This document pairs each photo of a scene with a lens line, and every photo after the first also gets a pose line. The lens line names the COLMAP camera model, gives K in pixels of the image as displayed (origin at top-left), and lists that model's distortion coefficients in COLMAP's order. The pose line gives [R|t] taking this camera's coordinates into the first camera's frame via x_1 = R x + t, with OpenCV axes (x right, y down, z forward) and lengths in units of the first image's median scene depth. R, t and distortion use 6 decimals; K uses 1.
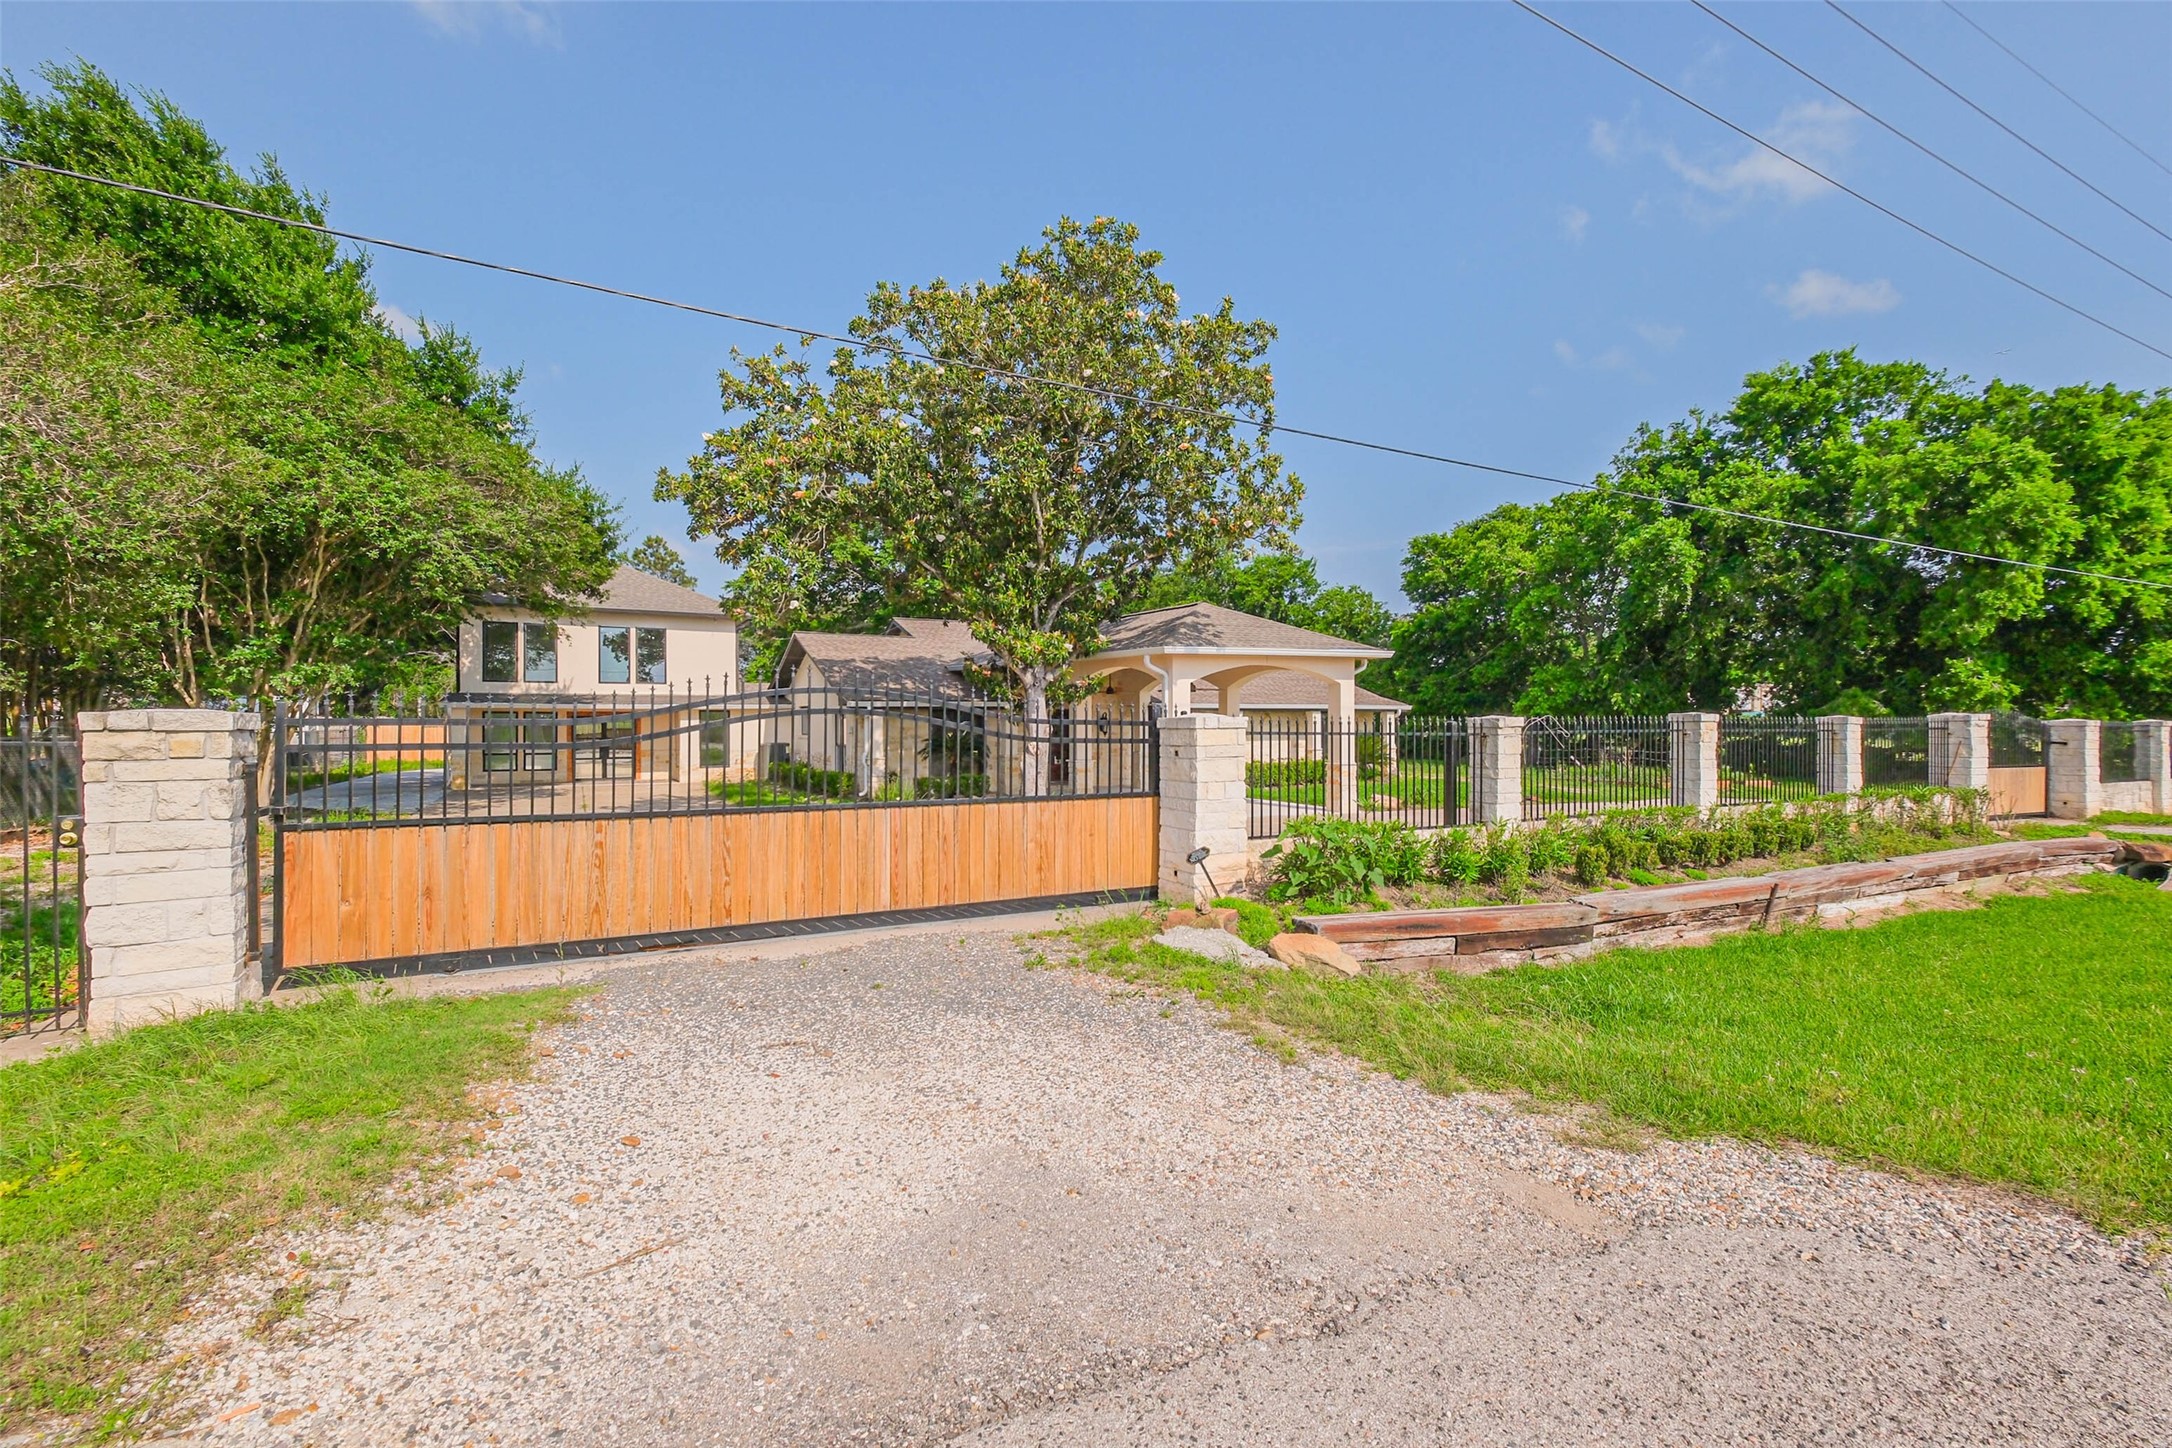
lens RADIAL K [[965.4, 0, 1096.3], [0, 965.4, 722.8], [0, 0, 1]] dist [0.010323, -0.000476]
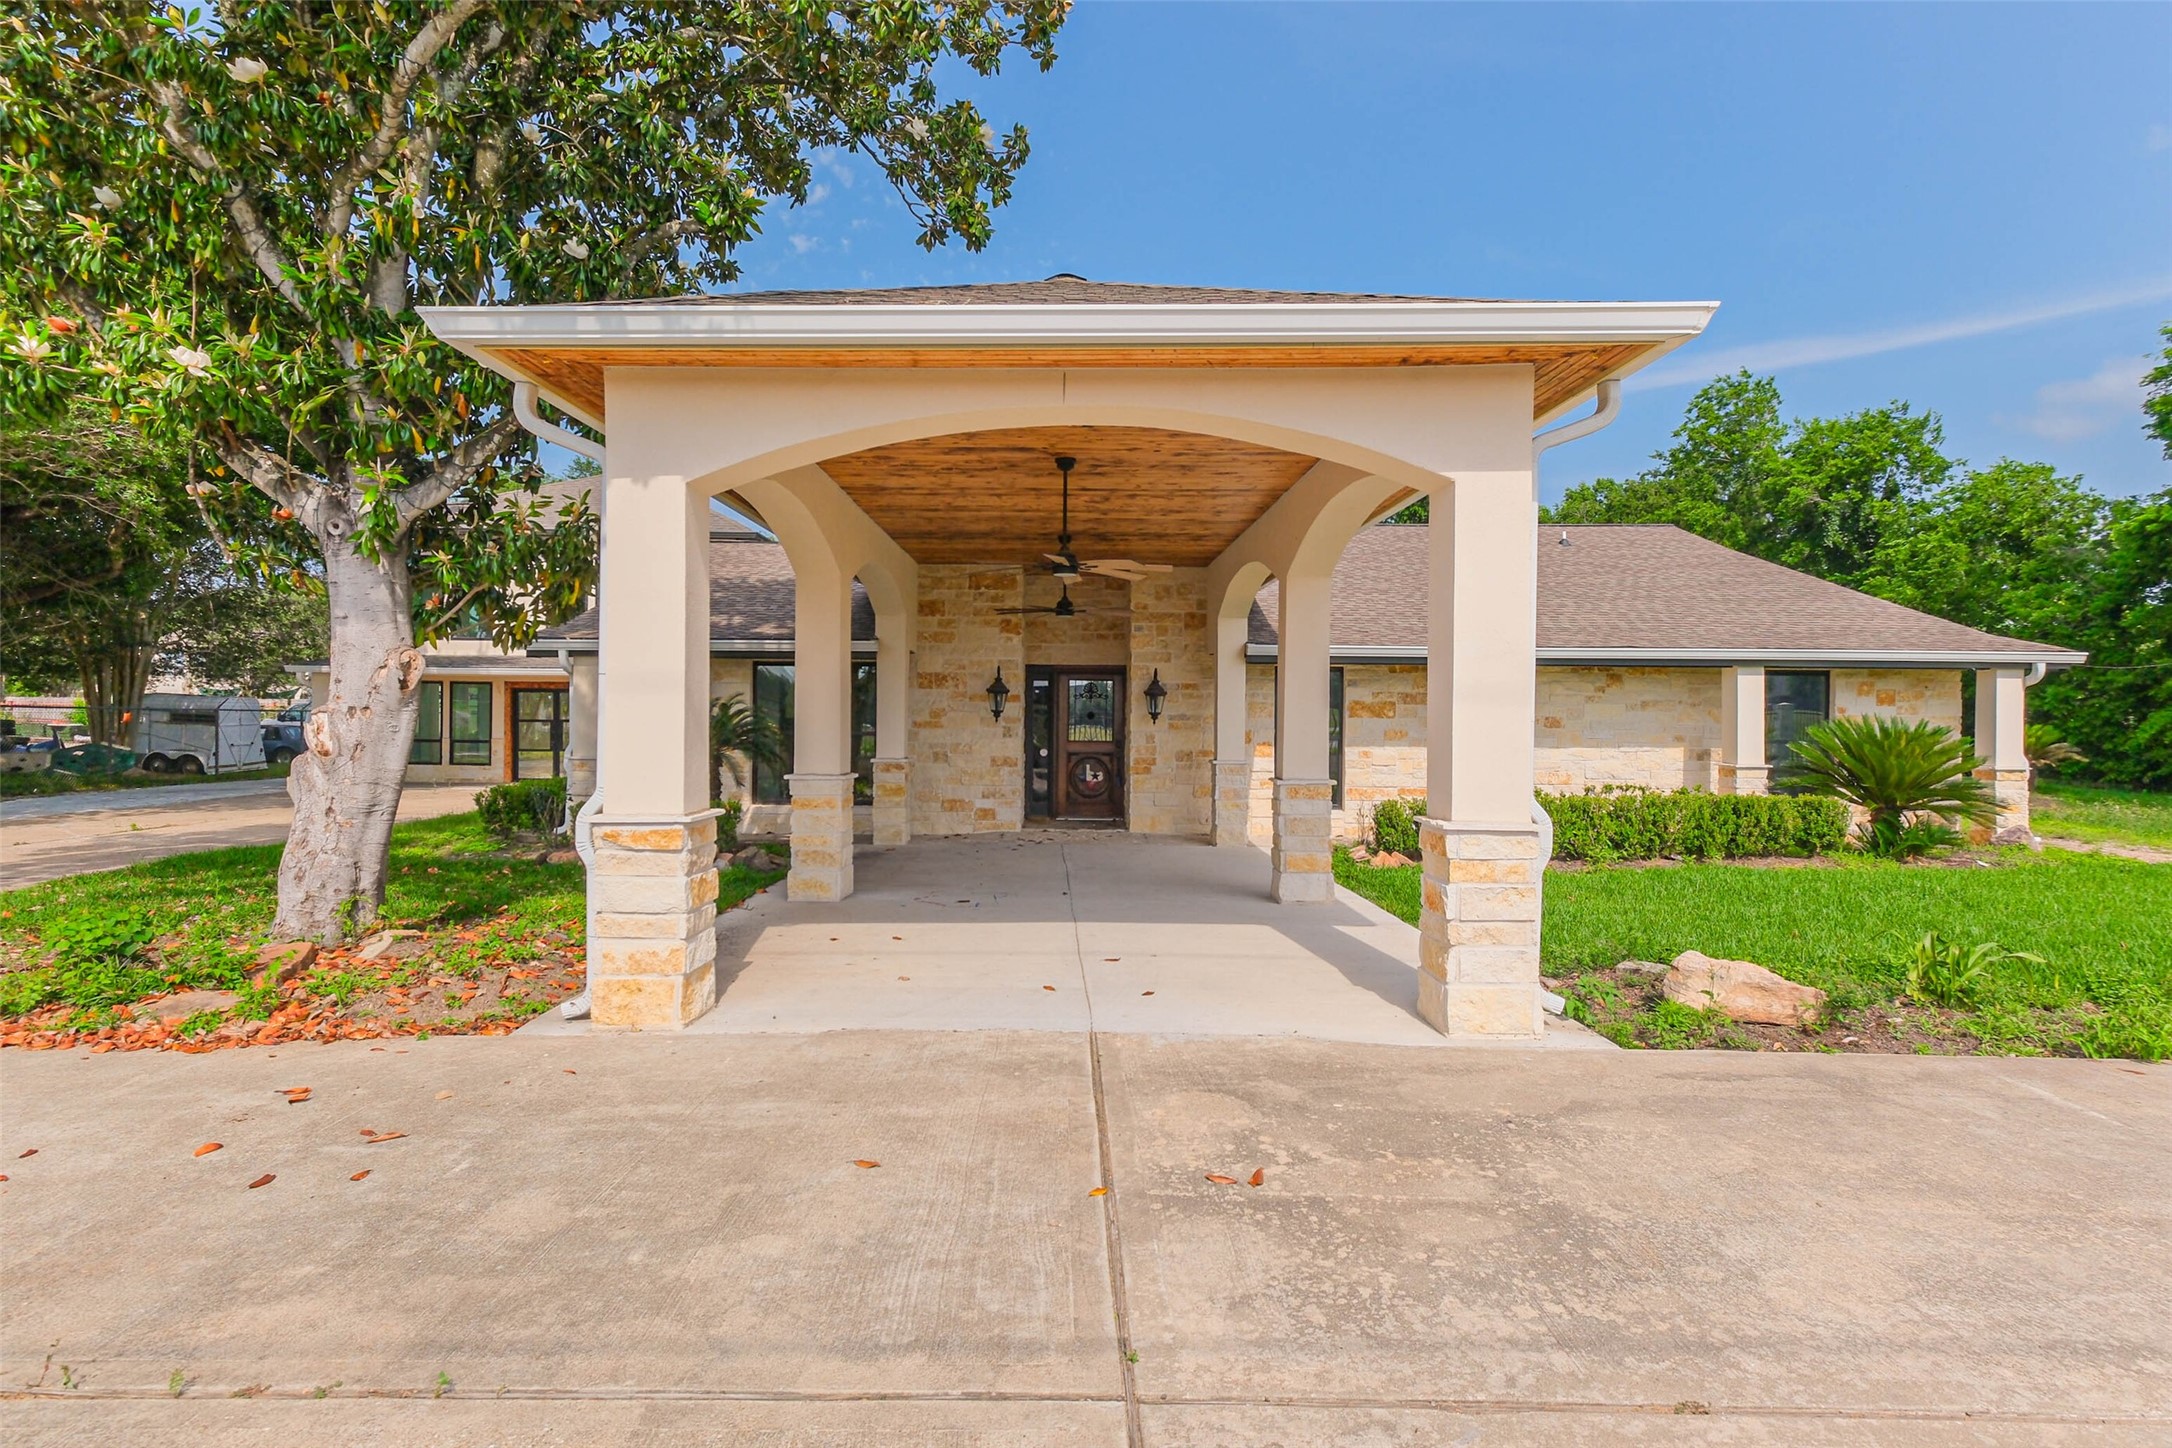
lens RADIAL K [[1054.6, 0, 1086.0], [0, 1054.6, 724.0], [0, 0, 1]] dist [-0.001372, -0.000655]
pose [[0.874686, 0.013181, -0.484511, 0.198670], [-0.009143, 0.999901, 0.010698, 0.007548], [0.484604, -0.004927, 0.874720, 0.503902]]
